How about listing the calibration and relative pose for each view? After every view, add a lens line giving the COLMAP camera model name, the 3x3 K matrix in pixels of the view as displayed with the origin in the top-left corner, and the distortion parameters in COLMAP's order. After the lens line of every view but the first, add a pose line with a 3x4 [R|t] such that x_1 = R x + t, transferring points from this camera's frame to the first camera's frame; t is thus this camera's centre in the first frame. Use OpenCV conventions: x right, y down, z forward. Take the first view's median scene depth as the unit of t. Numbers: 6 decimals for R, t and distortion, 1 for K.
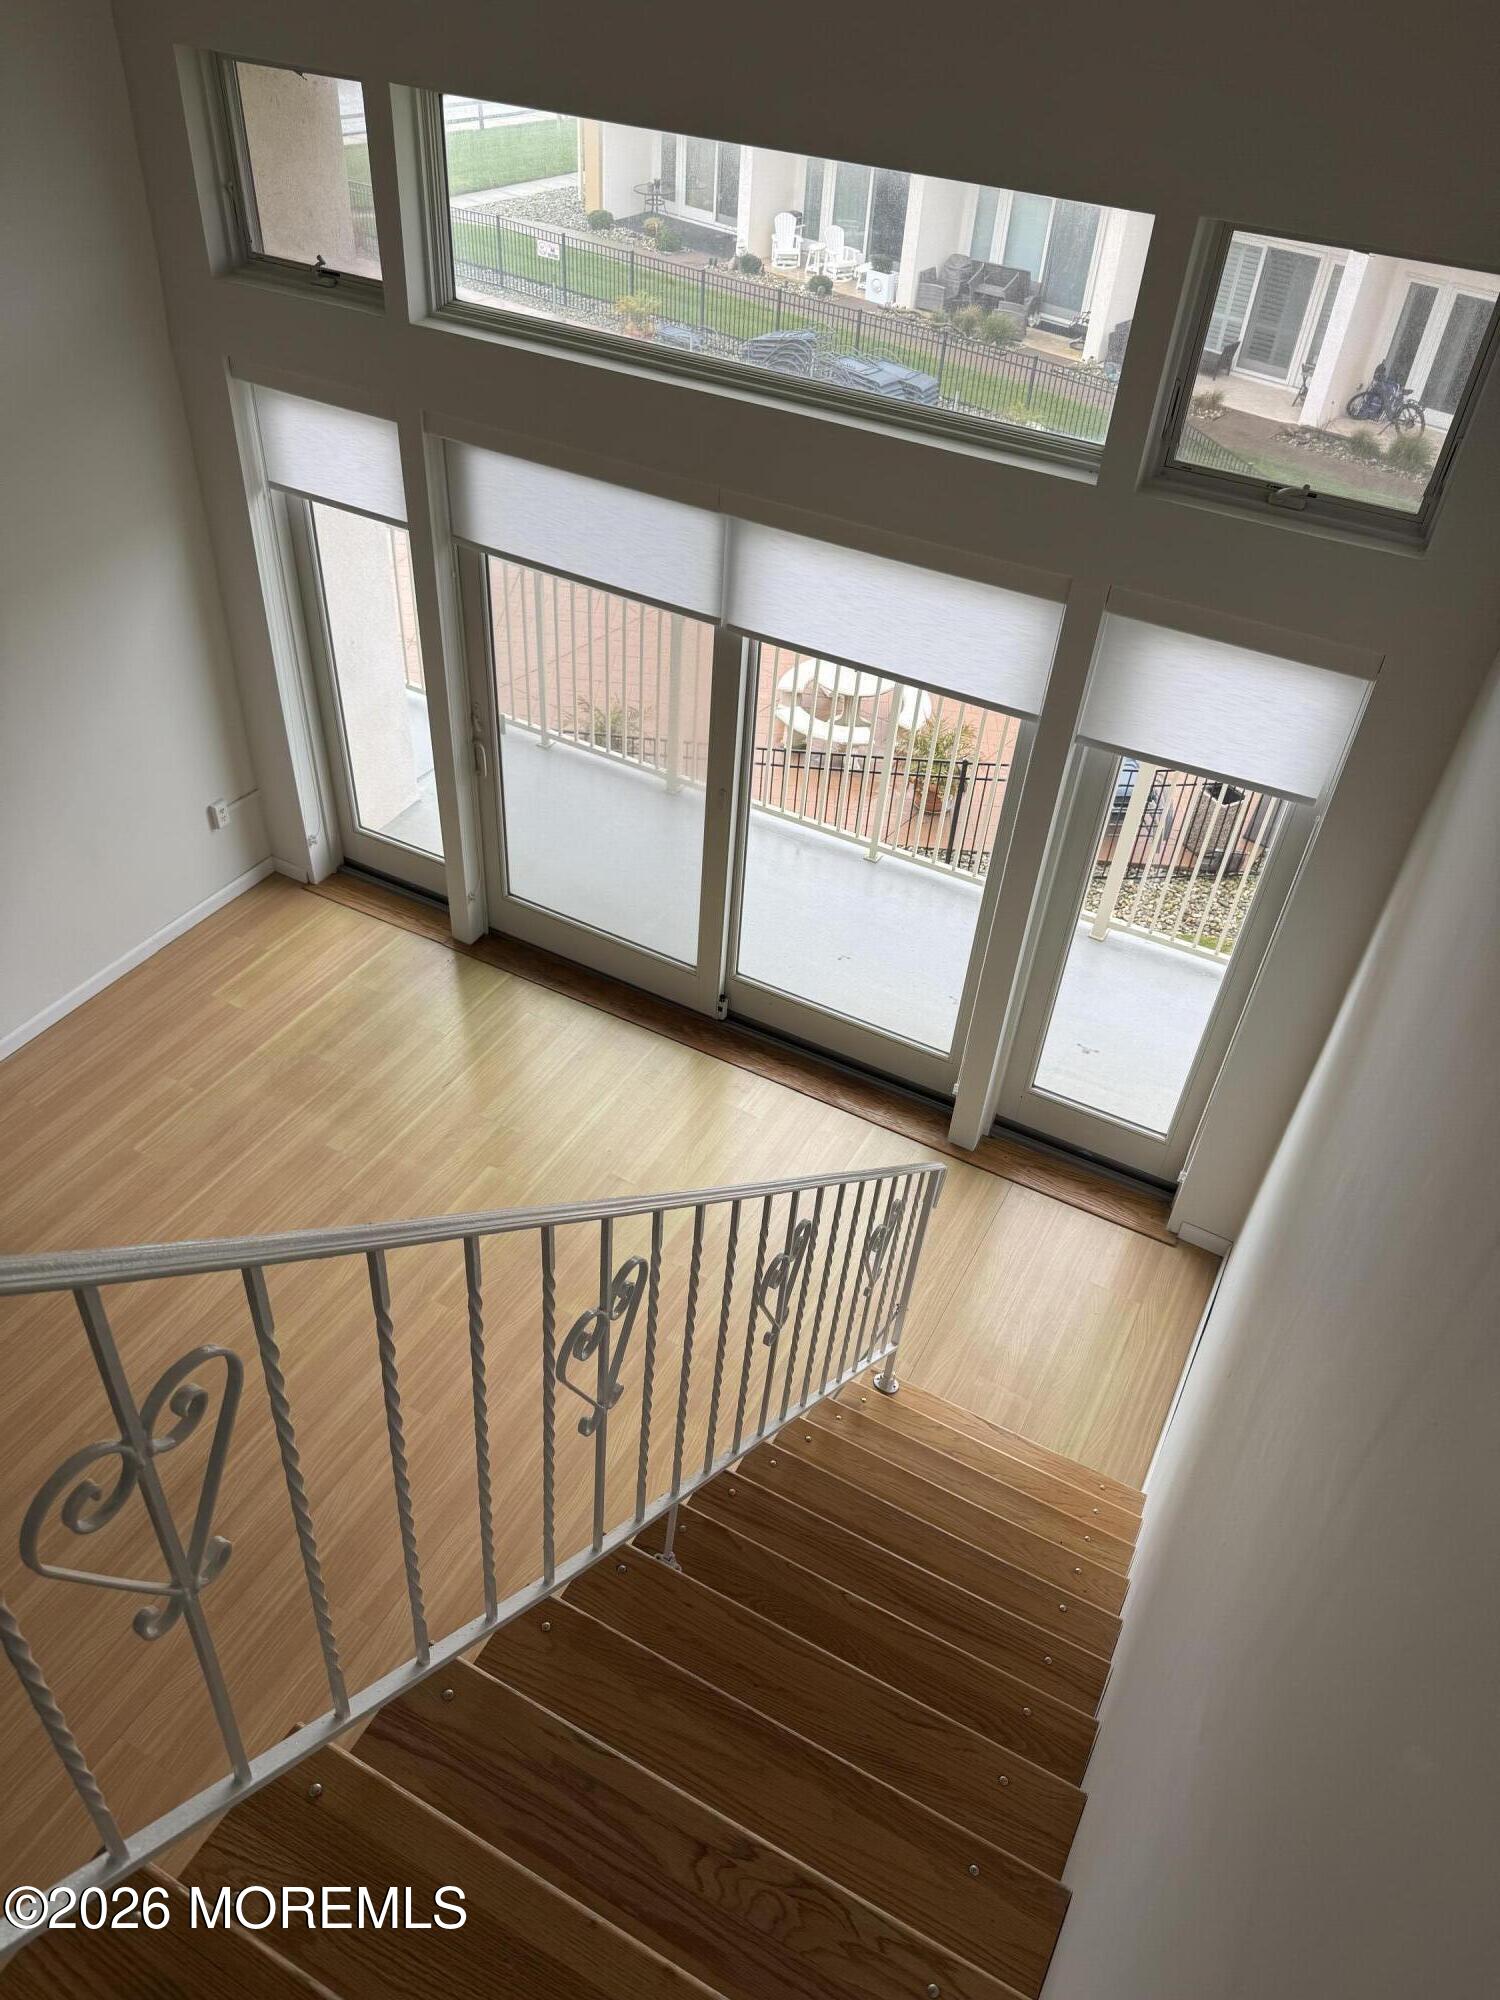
lens RADIAL K [[1402.3, 0, 691.9], [0, 1402.3, 994.8], [0, 0, 1]] dist [0.040837, -0.100311]
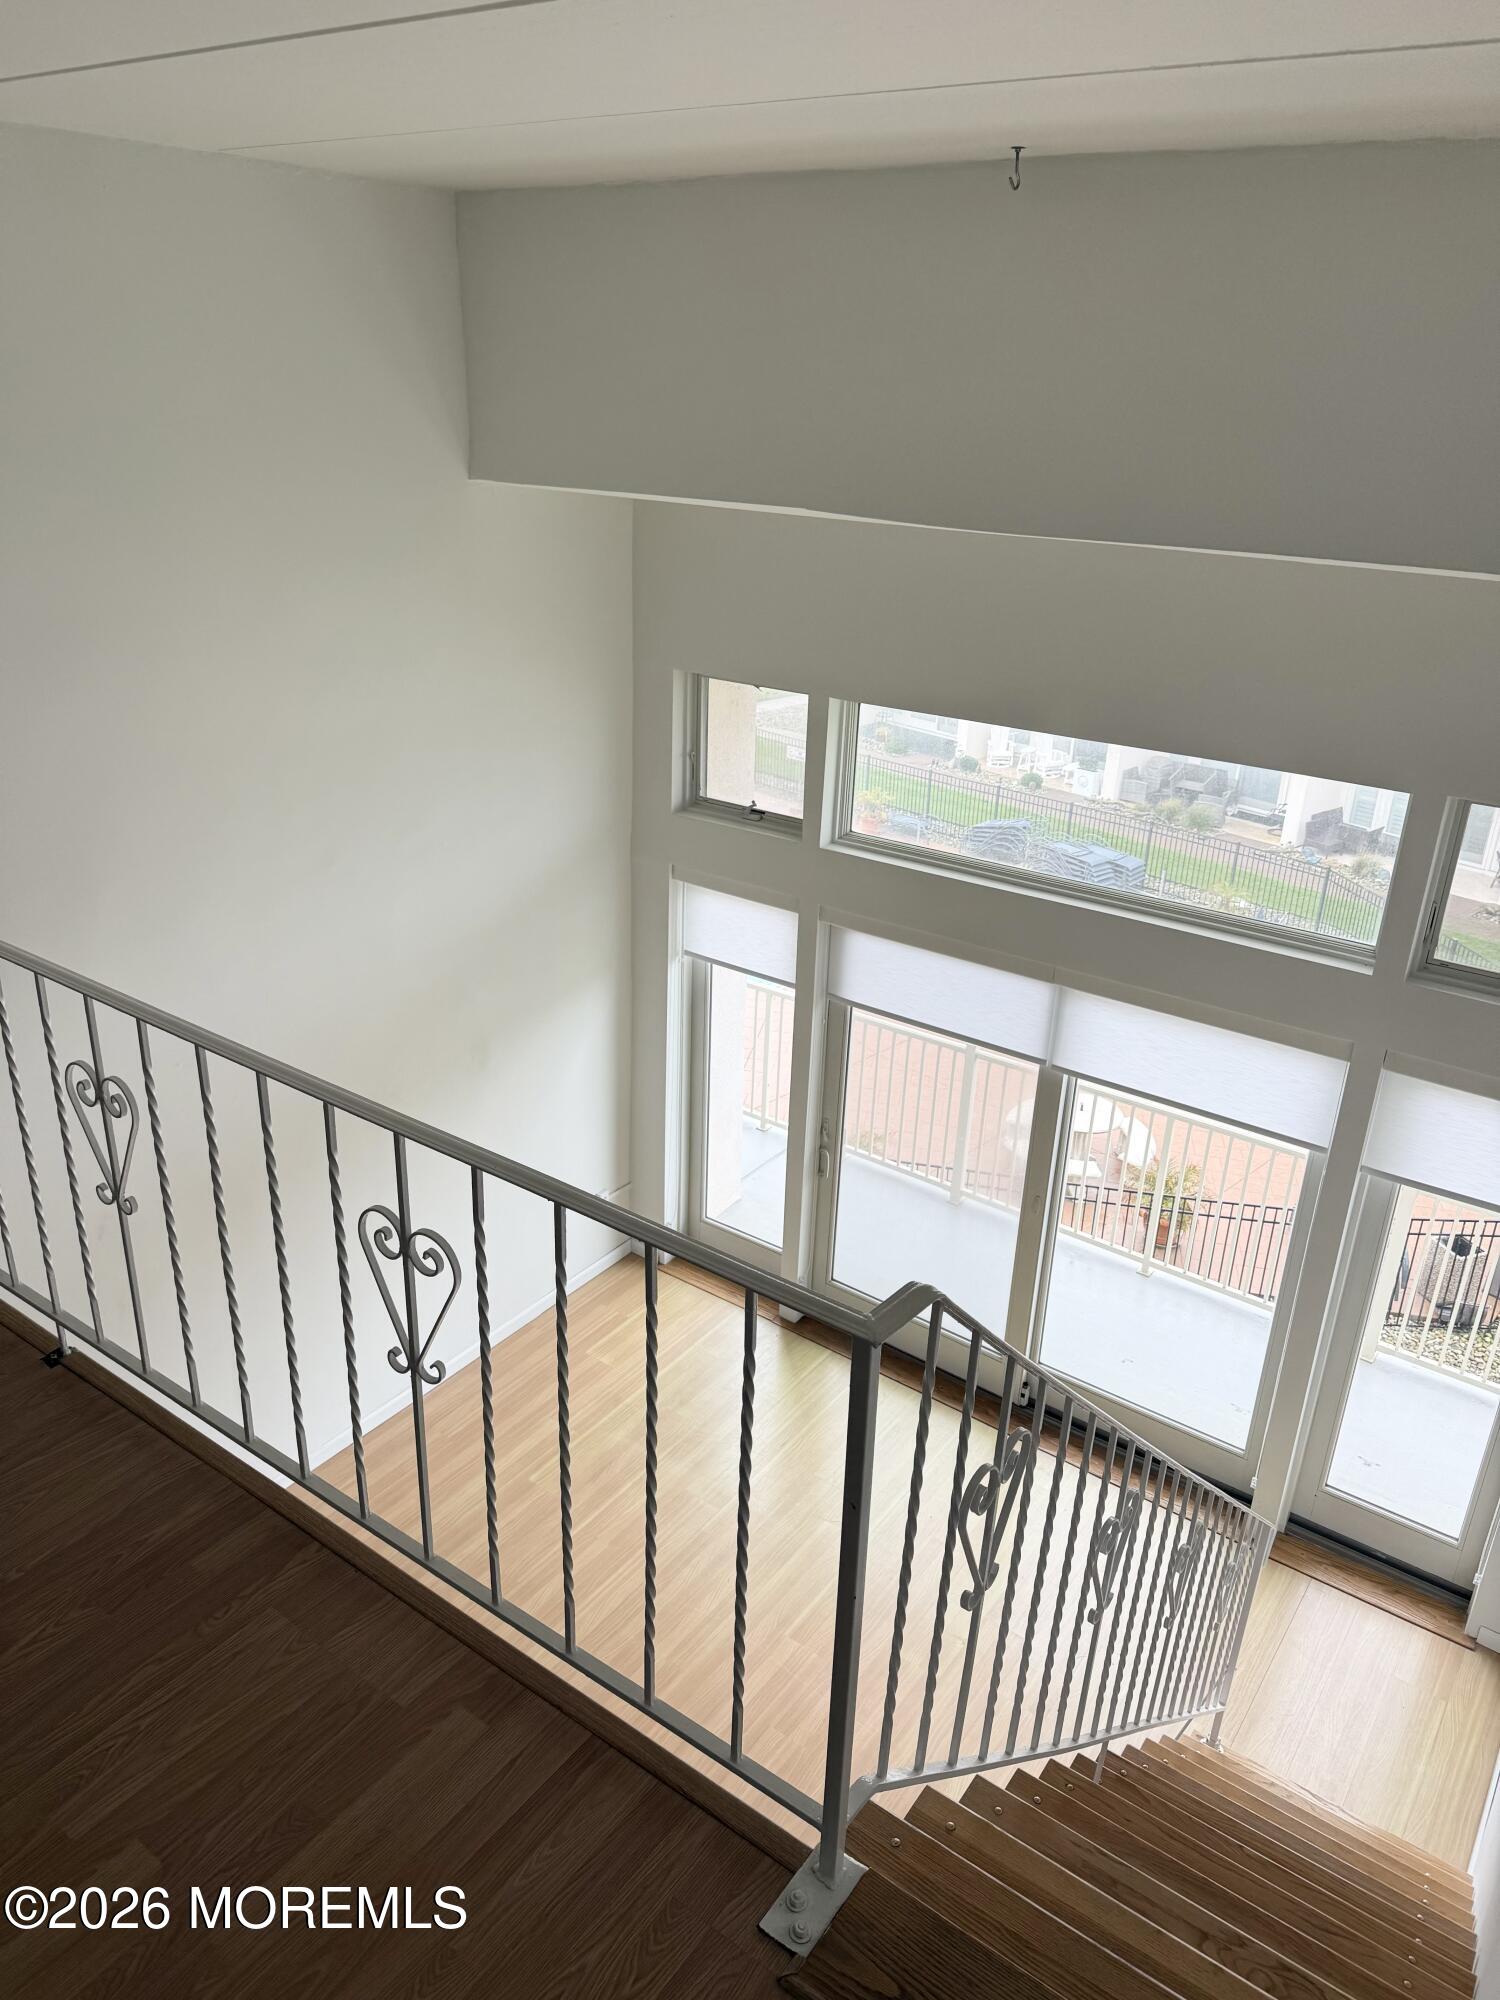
lens RADIAL K [[1385.2, 0, 696.3], [0, 1385.2, 1005.5], [0, 0, 1]] dist [0.070106, -0.096502]
pose [[0.990818, 0.027660, -0.132342, -0.111320], [-0.065369, 0.954840, -0.289840, 0.059297], [0.118349, 0.295829, 0.947881, -0.210329]]
